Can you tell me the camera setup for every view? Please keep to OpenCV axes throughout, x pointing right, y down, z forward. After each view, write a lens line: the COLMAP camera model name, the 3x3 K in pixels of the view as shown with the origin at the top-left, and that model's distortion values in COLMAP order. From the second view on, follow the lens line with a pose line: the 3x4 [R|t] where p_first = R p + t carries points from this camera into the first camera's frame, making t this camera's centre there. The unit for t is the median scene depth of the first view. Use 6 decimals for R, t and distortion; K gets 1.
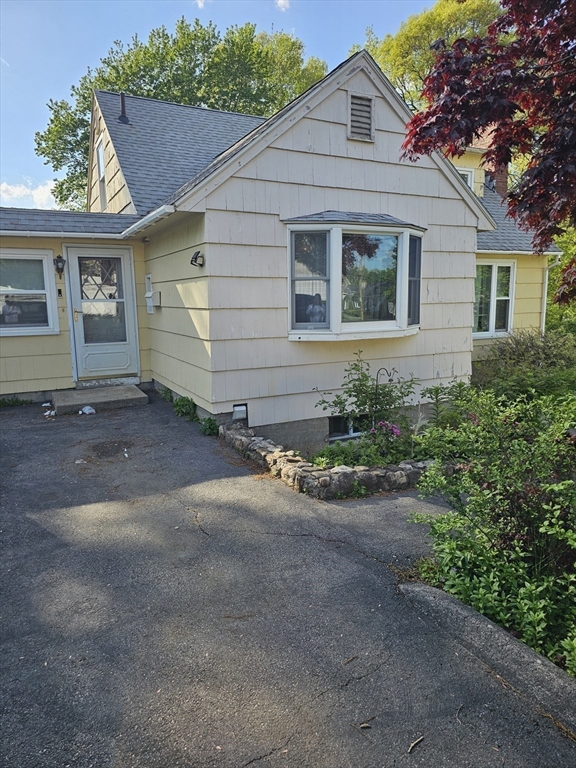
lens RADIAL K [[519.3, 0, 288.7], [0, 519.3, 384.9], [0, 0, 1]] dist [0.045257, -0.037514]
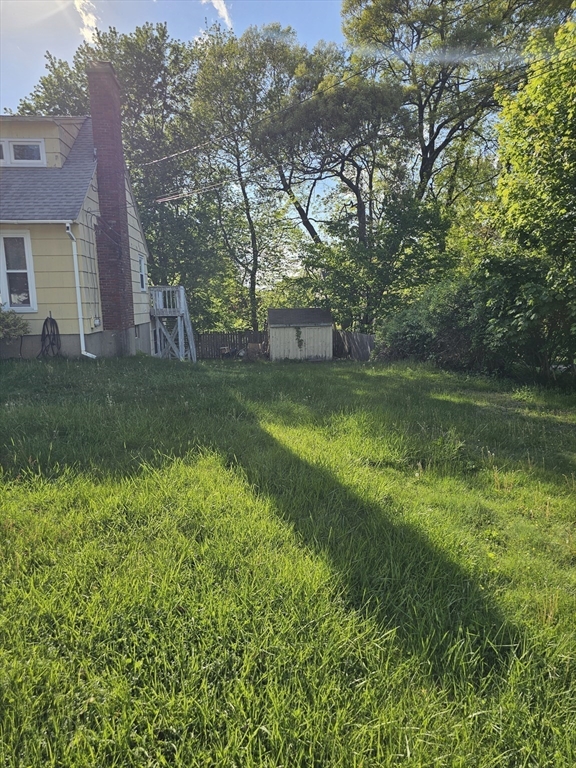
lens RADIAL K [[519.3, 0, 289.5], [0, 519.3, 385.9], [0, 0, 1]] dist [0.045257, -0.037514]
pose [[0.929069, 0.065753, -0.364016, 1.577875], [-0.065109, 0.997779, 0.014055, -0.004837], [0.364132, 0.010643, 0.931287, 0.381070]]
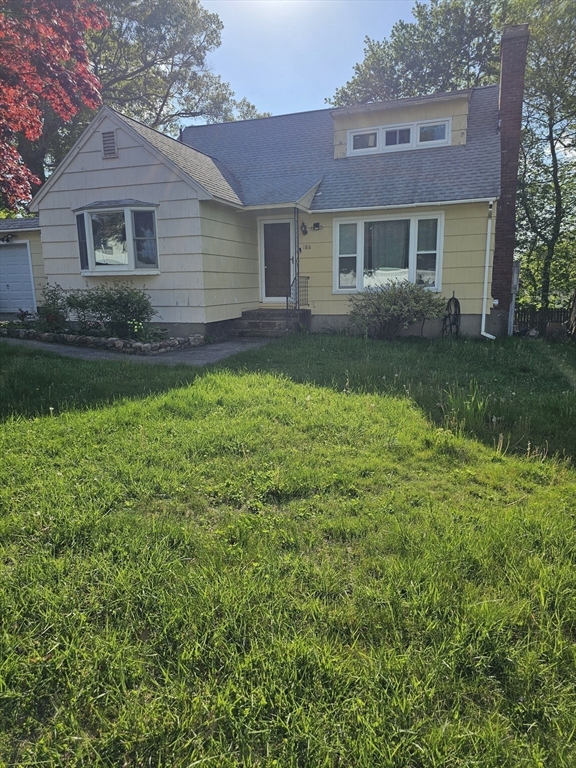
lens RADIAL K [[519.3, 0, 288.5], [0, 519.3, 383.7], [0, 0, 1]] dist [0.045257, -0.037514]
pose [[0.667003, 0.151920, -0.729402, 1.269083], [-0.117783, 0.988181, 0.098112, 0.016033], [0.735687, 0.020471, 0.677013, 0.194616]]
